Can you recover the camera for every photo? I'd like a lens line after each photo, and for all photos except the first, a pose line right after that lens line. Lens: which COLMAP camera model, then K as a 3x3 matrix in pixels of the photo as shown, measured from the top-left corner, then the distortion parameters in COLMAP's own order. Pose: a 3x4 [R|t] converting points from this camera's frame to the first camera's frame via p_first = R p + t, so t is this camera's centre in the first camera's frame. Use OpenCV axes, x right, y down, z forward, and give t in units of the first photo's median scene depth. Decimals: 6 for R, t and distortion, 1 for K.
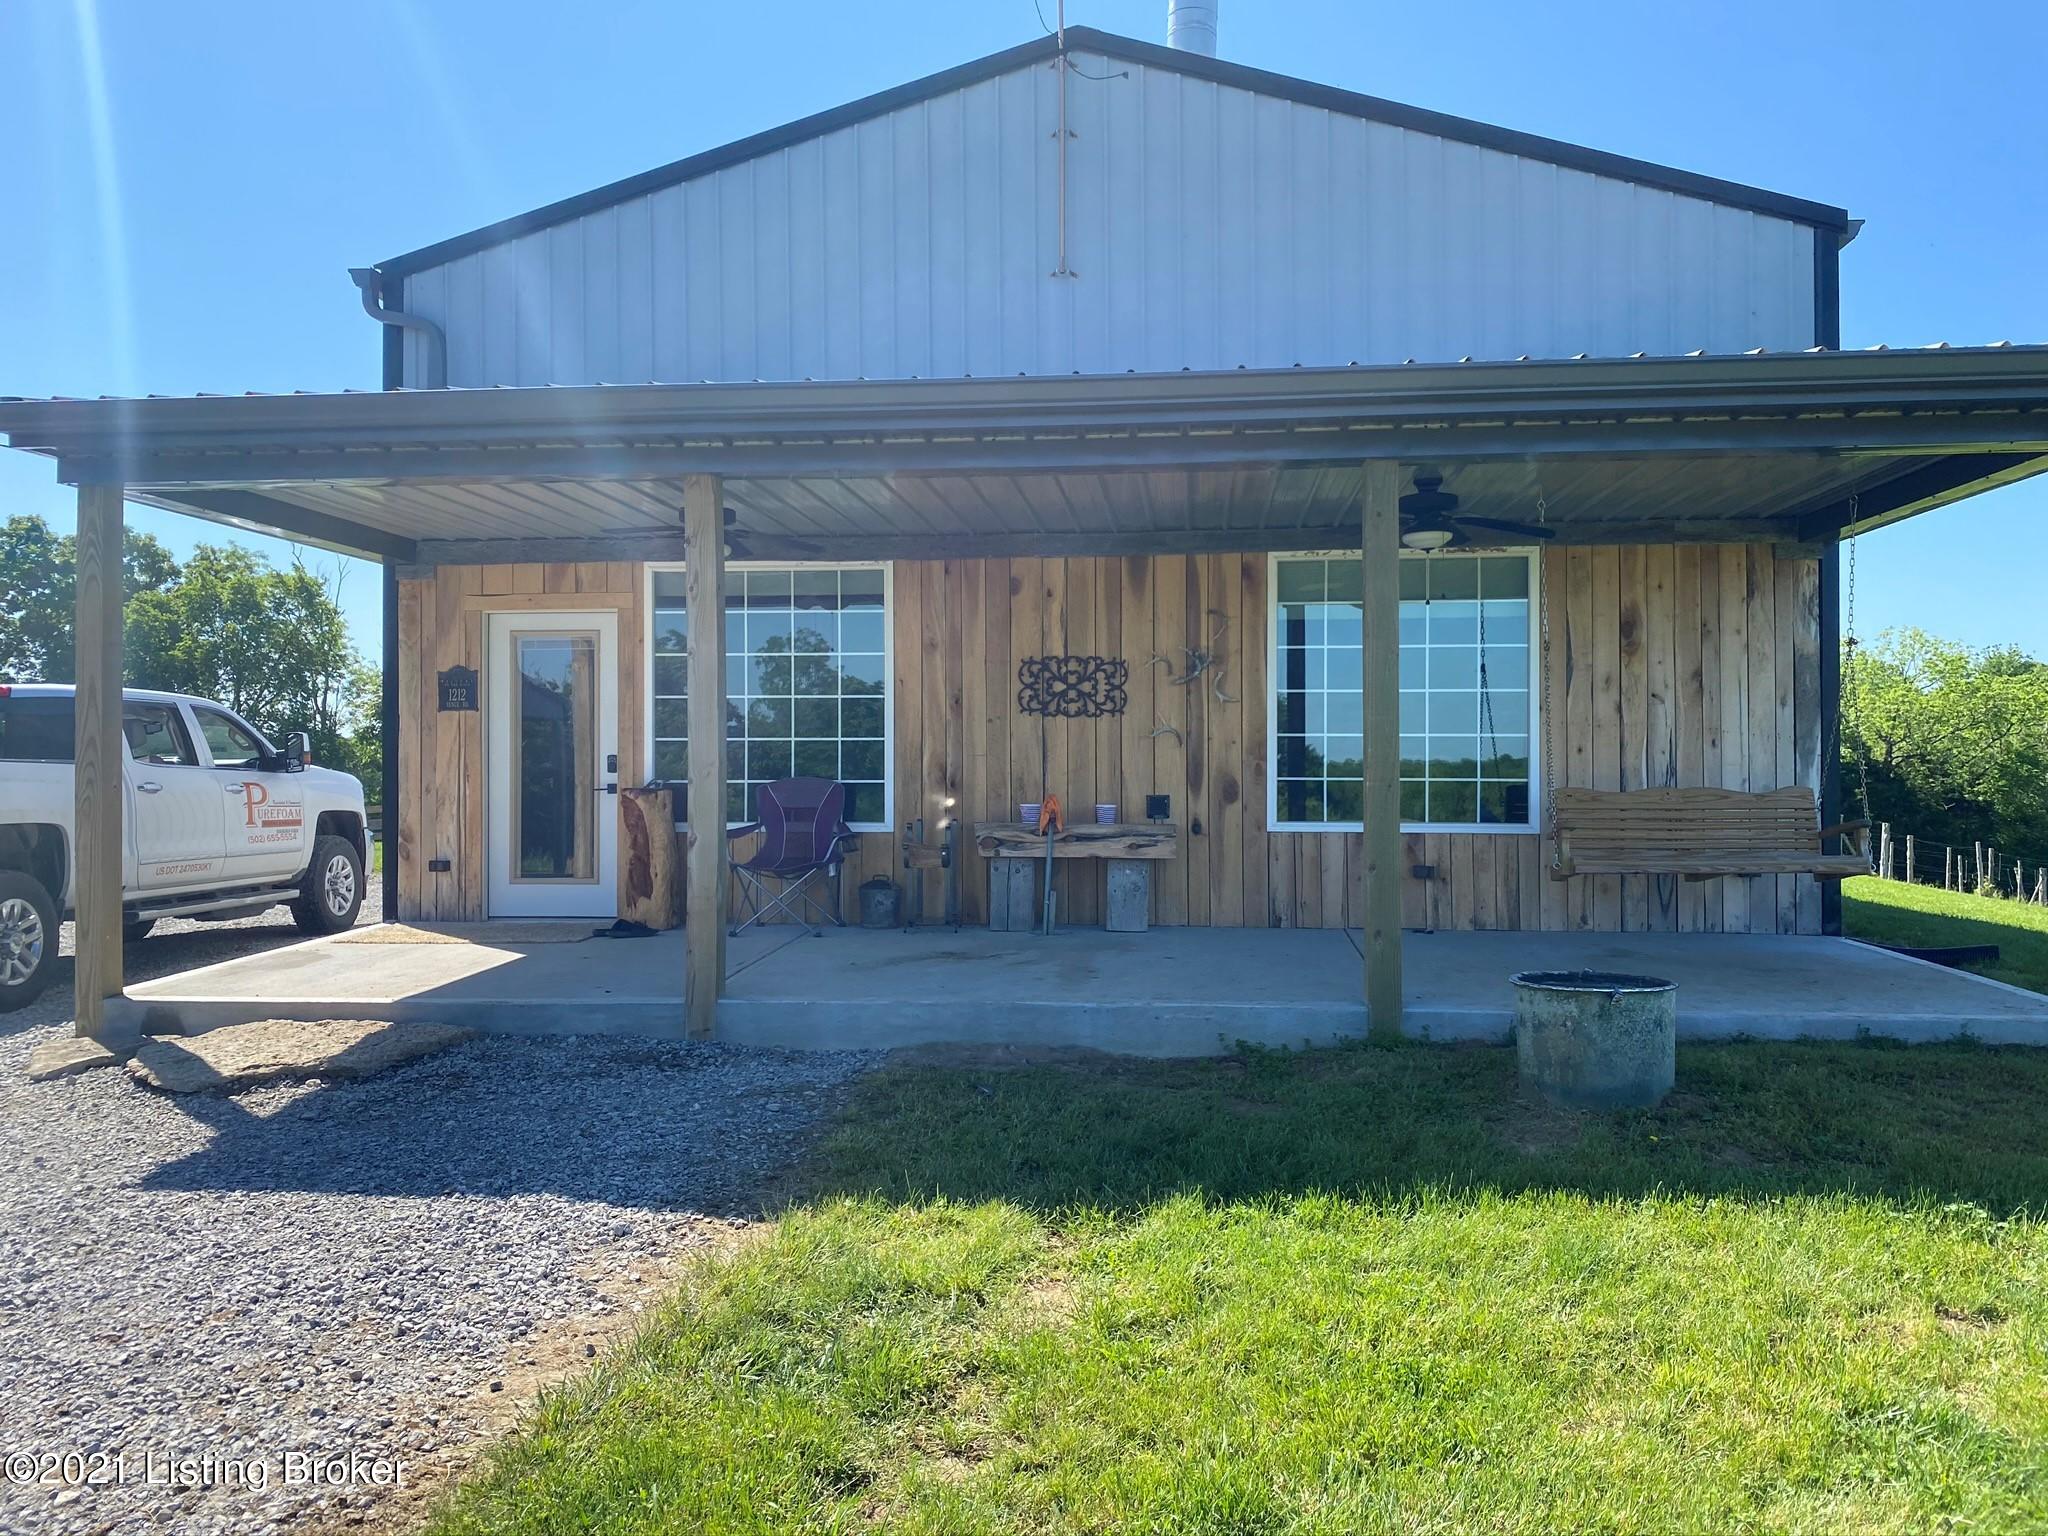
lens RADIAL K [[1574.3, 0, 1046.6], [0, 1574.3, 768.3], [0, 0, 1]] dist [0.023016, -0.006774]
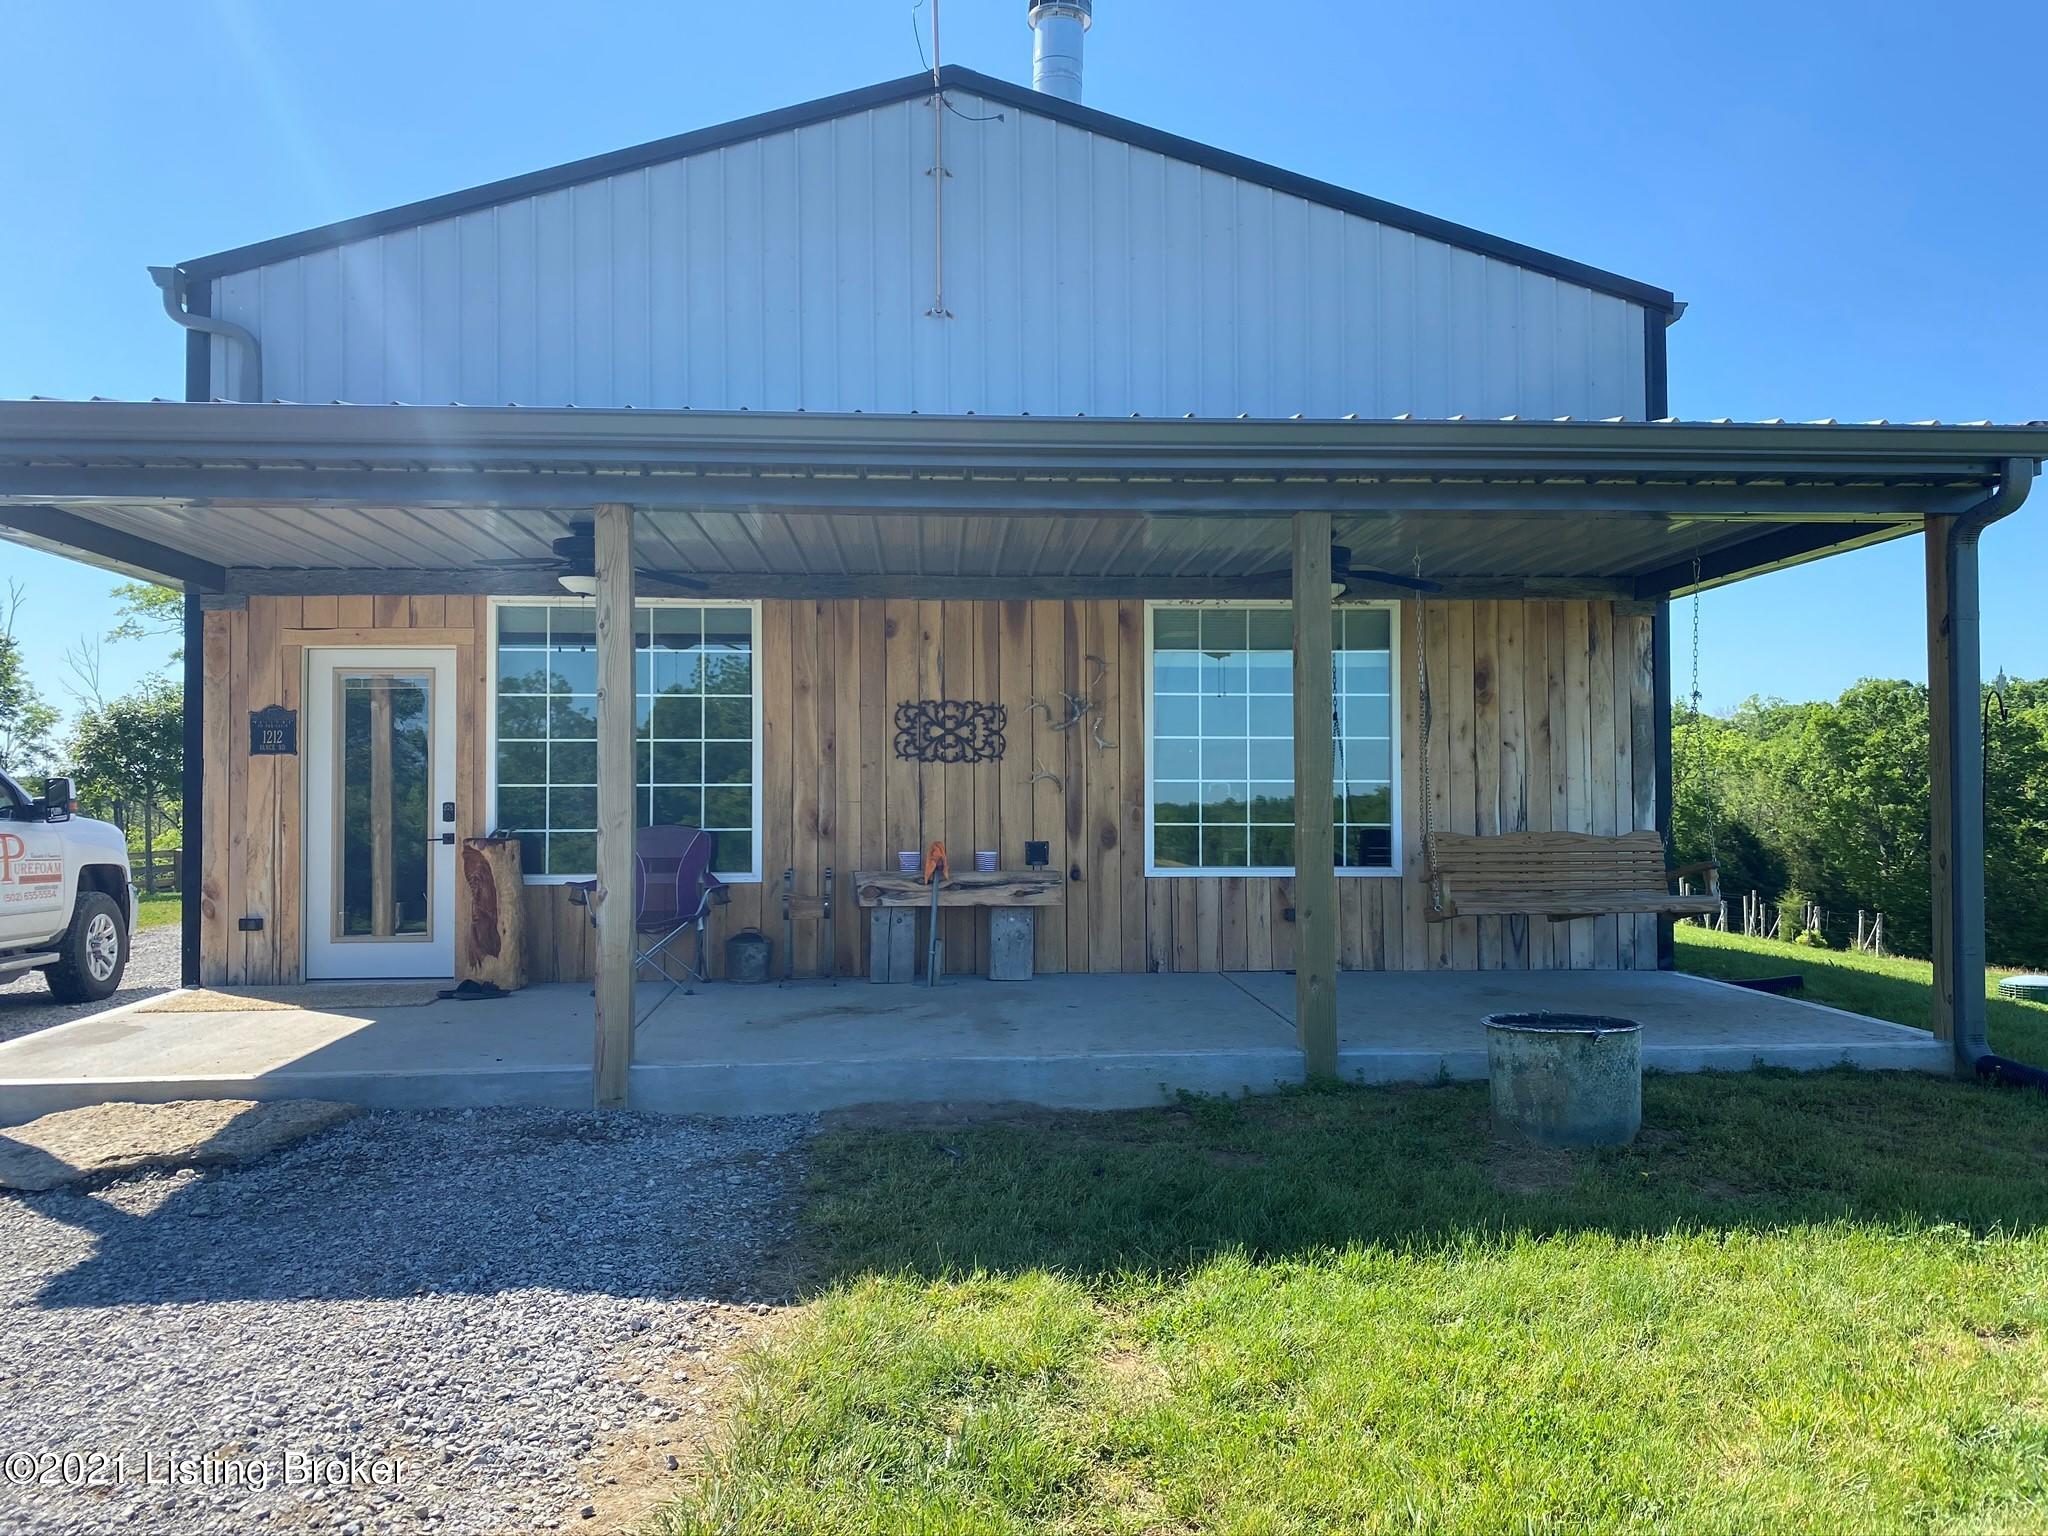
lens RADIAL K [[1568.2, 0, 1026.3], [0, 1568.2, 786.0], [0, 0, 1]] dist [0.017634, -0.001797]
pose [[0.985075, -0.000224, 0.172128, -0.109148], [0.002990, 0.999871, -0.015811, -0.002574], [-0.172102, 0.016089, 0.984948, 0.030446]]
